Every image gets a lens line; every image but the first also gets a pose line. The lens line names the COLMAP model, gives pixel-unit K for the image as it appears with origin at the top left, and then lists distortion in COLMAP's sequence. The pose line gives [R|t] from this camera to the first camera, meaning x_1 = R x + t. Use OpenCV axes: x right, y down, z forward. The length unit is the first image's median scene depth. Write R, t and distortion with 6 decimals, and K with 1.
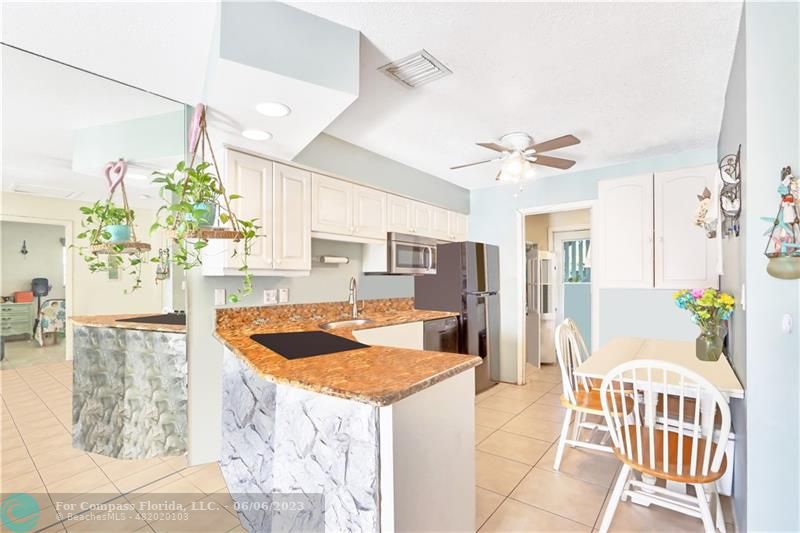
lens RADIAL K [[382.9, 0, 400.2], [0, 382.9, 271.9], [0, 0, 1]] dist [0.000912, 0.000073]
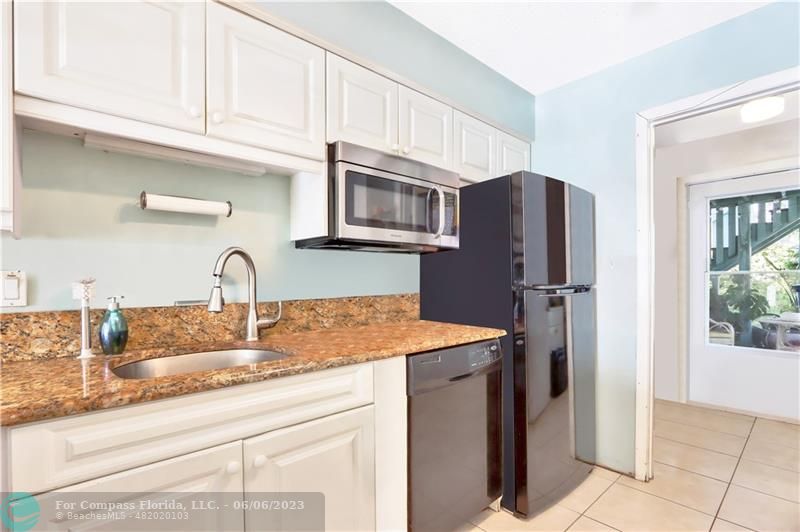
lens RADIAL K [[382.9, 0, 403.7], [0, 382.9, 268.6], [0, 0, 1]] dist [0.000912, 0.000073]
pose [[0.985631, 0.002505, -0.168892, 0.107783], [-0.000685, 0.999941, 0.010832, 0.027584], [0.168909, -0.010561, 0.985575, 0.515635]]
